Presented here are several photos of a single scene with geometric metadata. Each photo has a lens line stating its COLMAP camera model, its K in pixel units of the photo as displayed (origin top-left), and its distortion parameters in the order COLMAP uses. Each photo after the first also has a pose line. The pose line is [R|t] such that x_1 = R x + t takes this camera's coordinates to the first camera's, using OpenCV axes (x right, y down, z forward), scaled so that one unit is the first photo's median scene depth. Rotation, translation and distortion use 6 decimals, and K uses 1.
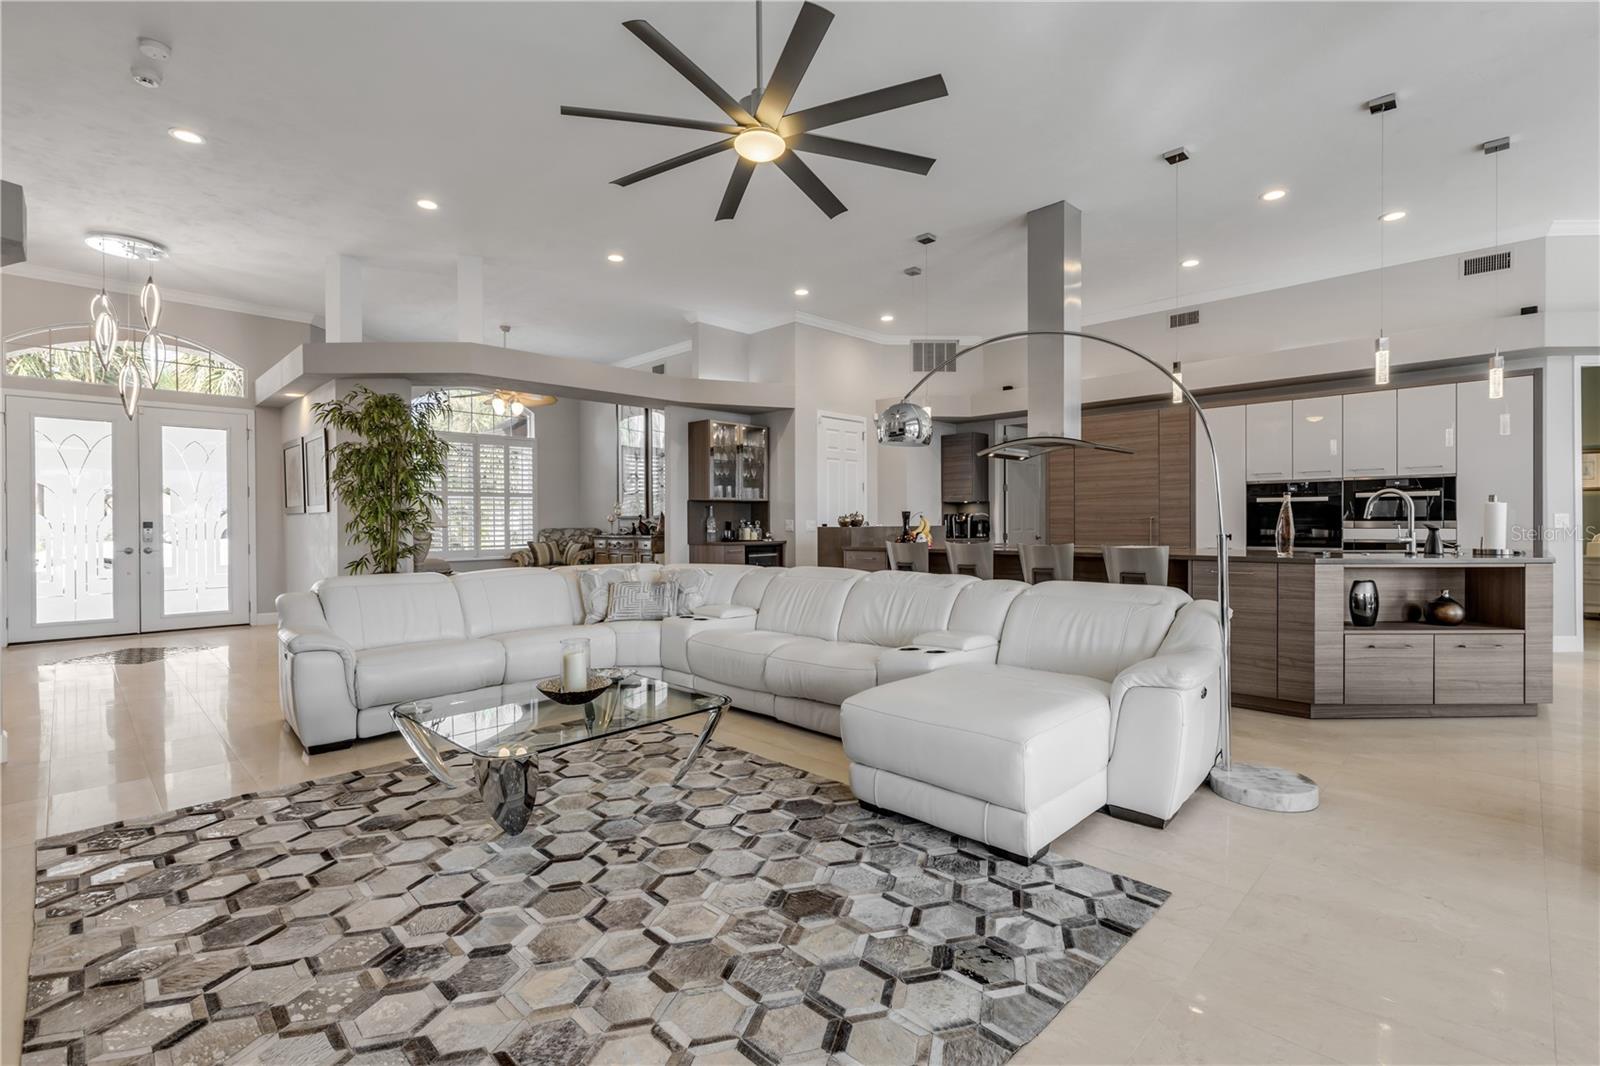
lens RADIAL K [[728.2, 0, 795.0], [0, 728.2, 524.7], [0, 0, 1]] dist [0.001510, 0.000408]
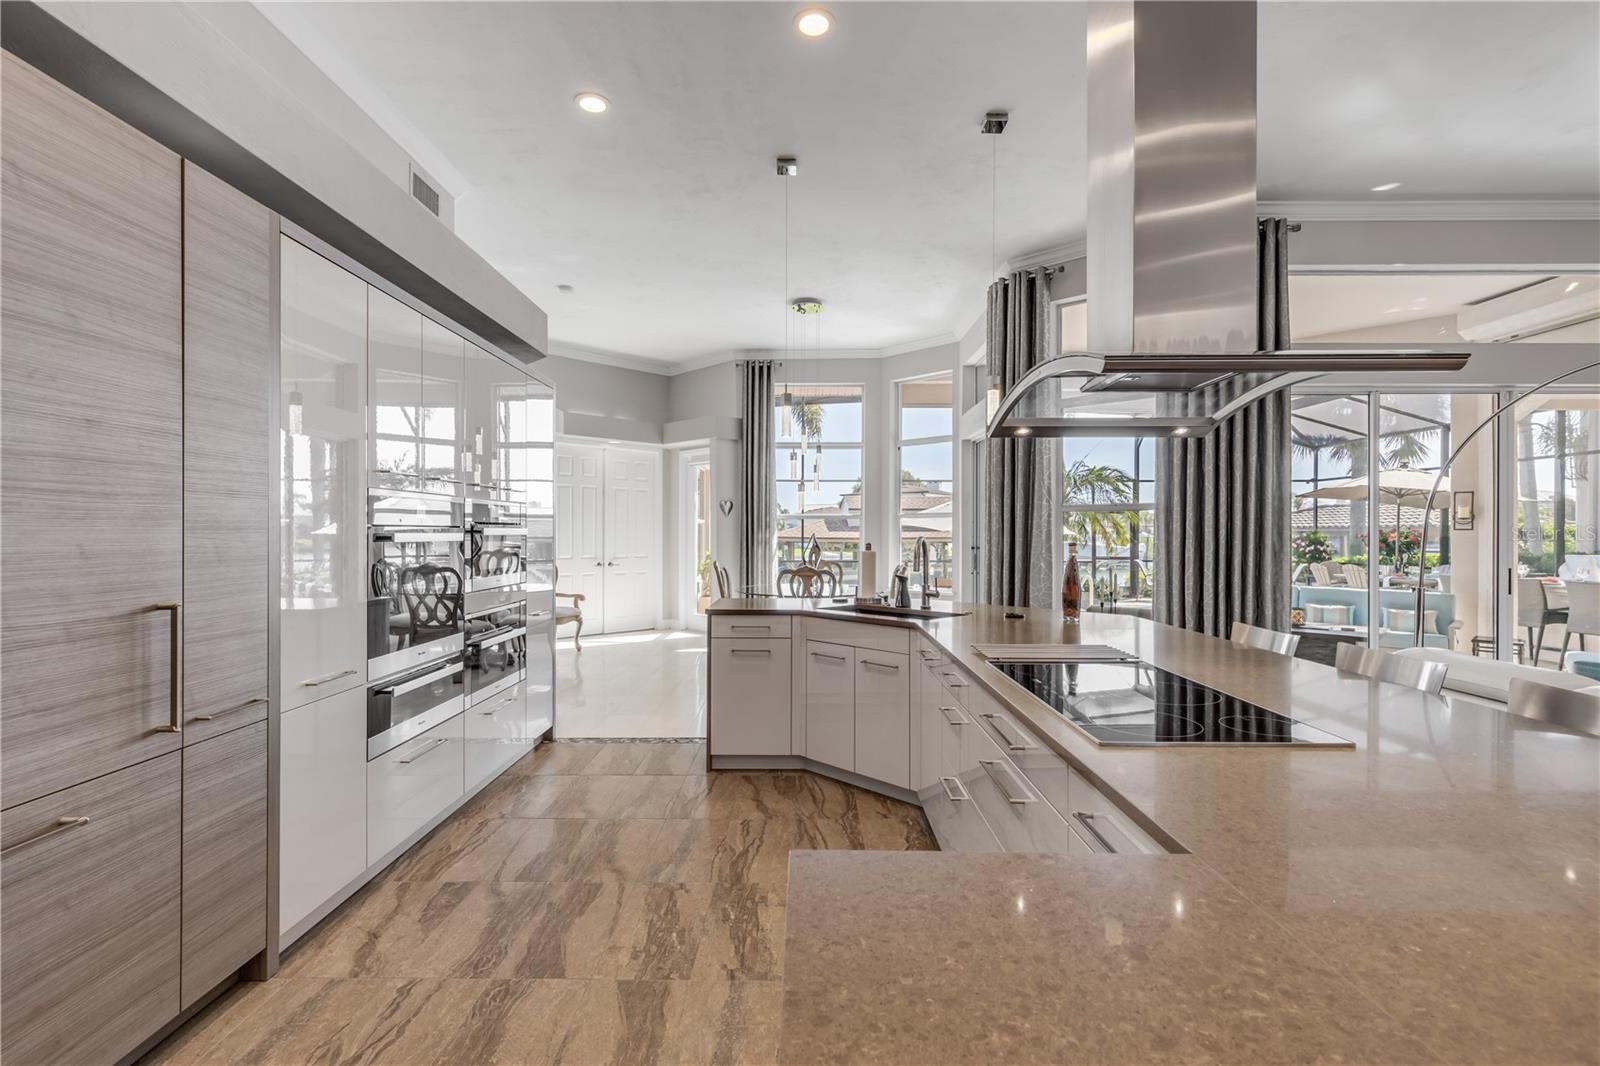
lens RADIAL K [[728.2, 0, 794.5], [0, 728.2, 528.5], [0, 0, 1]] dist [0.001510, 0.000408]
pose [[-0.699556, 0.007371, 0.714540, 0.218720], [0.004018, 0.999972, -0.006382, -0.038634], [-0.714567, -0.001594, -0.699565, 1.229435]]
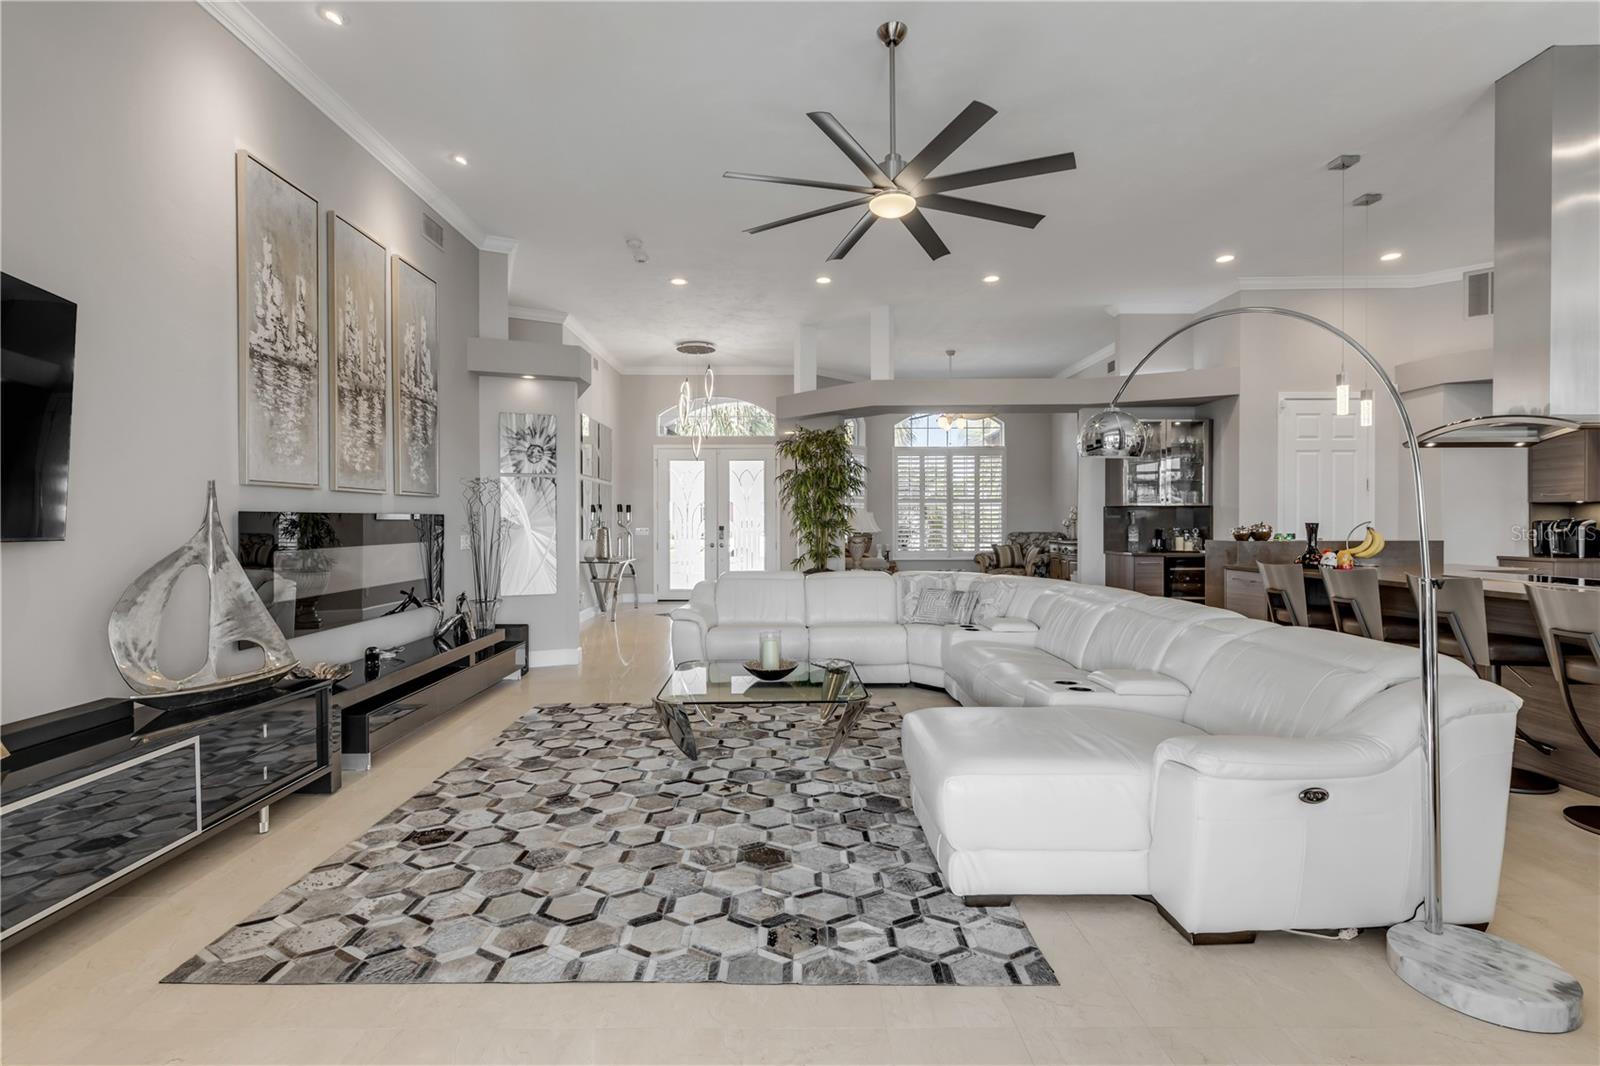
lens RADIAL K [[728.2, 0, 778.3], [0, 728.2, 534.6], [0, 0, 1]] dist [0.001510, 0.000408]
pose [[0.698546, 0.015082, -0.715406, 0.310890], [-0.002522, 0.999824, 0.018615, -0.019001], [0.715560, -0.011199, 0.698461, 0.050697]]
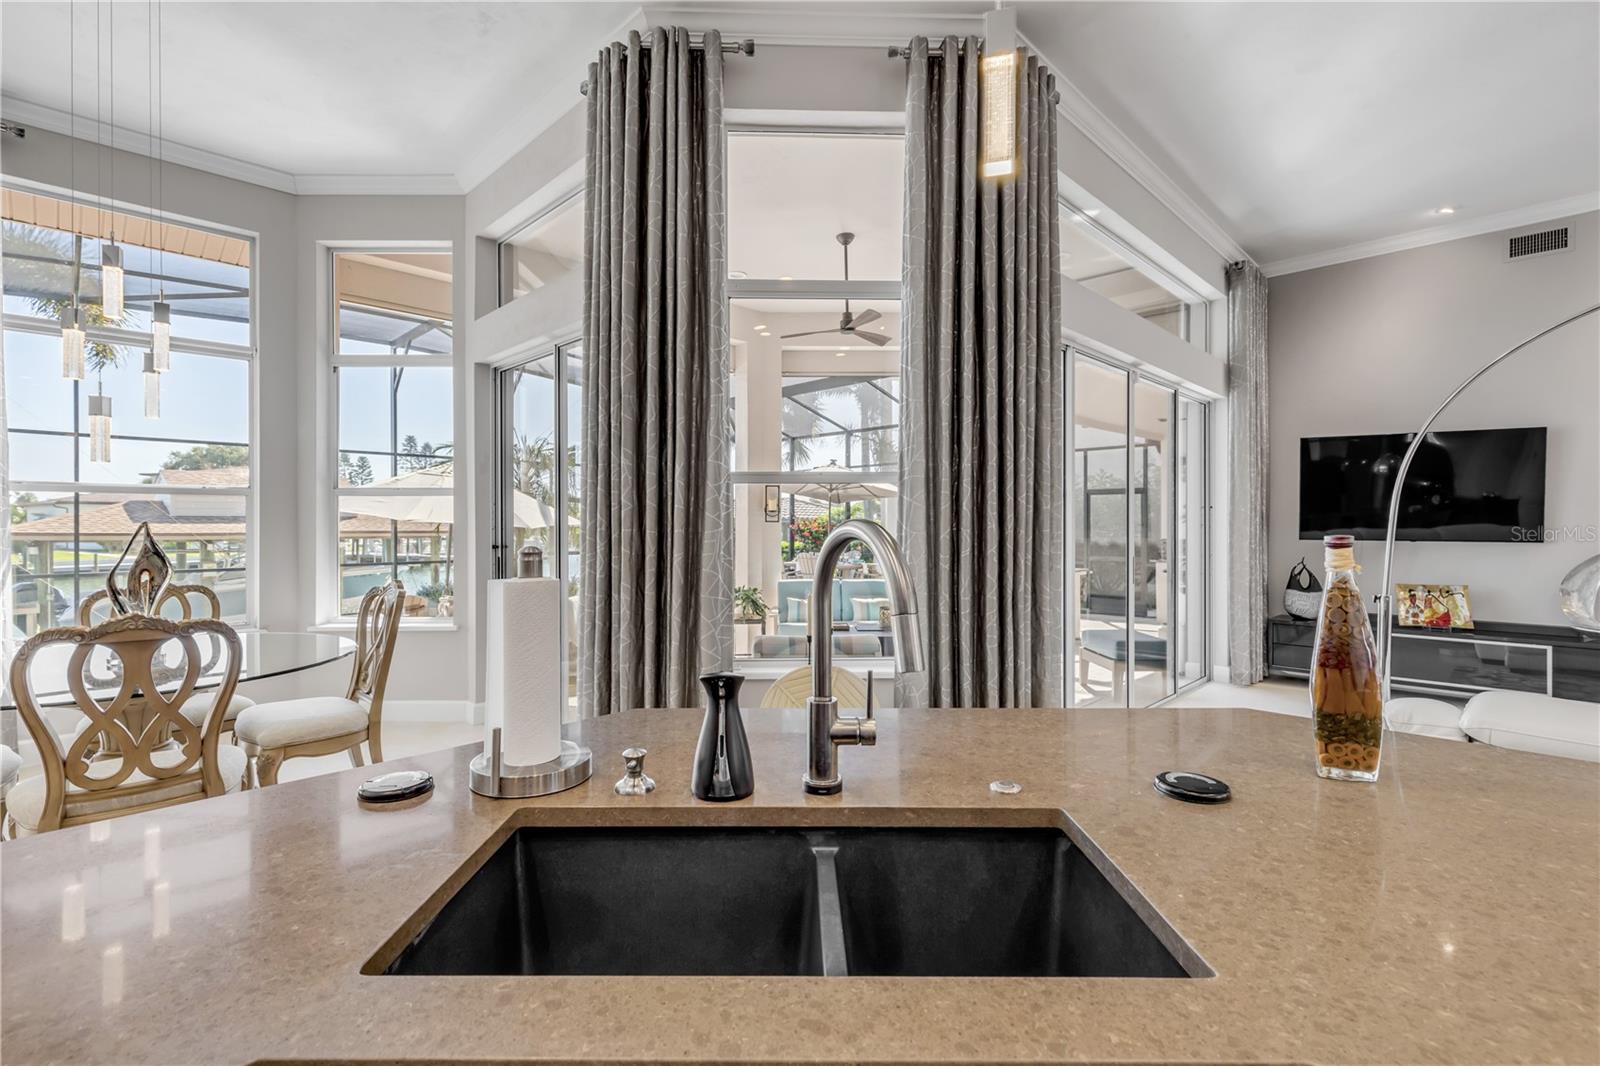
lens RADIAL K [[723.9, 0, 784.5], [0, 723.9, 527.0], [0, 0, 1]] dist [0.005459, -0.000195]
pose [[-0.999938, 0.005920, 0.009458, 0.600833], [0.005982, 0.999961, 0.006524, -0.035416], [-0.009419, 0.006580, -0.999934, 0.873338]]
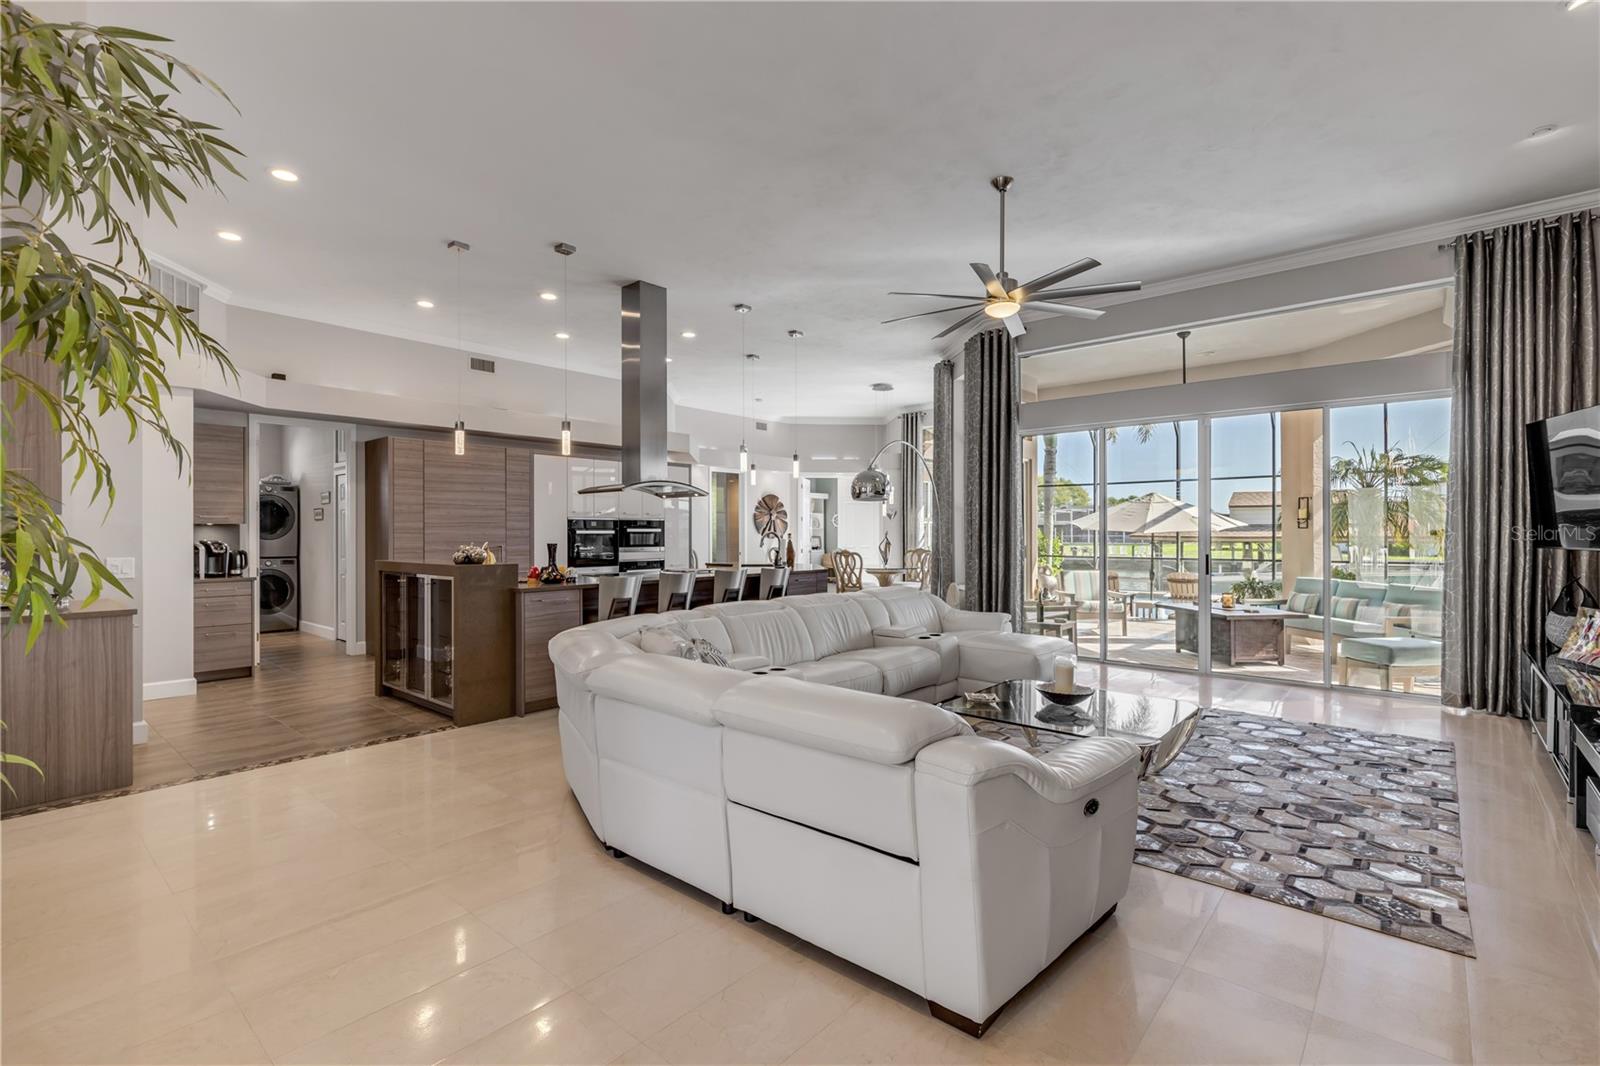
lens RADIAL K [[728.2, 0, 799.5], [0, 728.2, 533.7], [0, 0, 1]] dist [0.001510, 0.000408]
pose [[-0.069885, 0.003687, 0.997548, -0.757202], [0.005741, 0.999978, -0.003294, -0.026473], [-0.997539, 0.005497, -0.069904, 0.760124]]
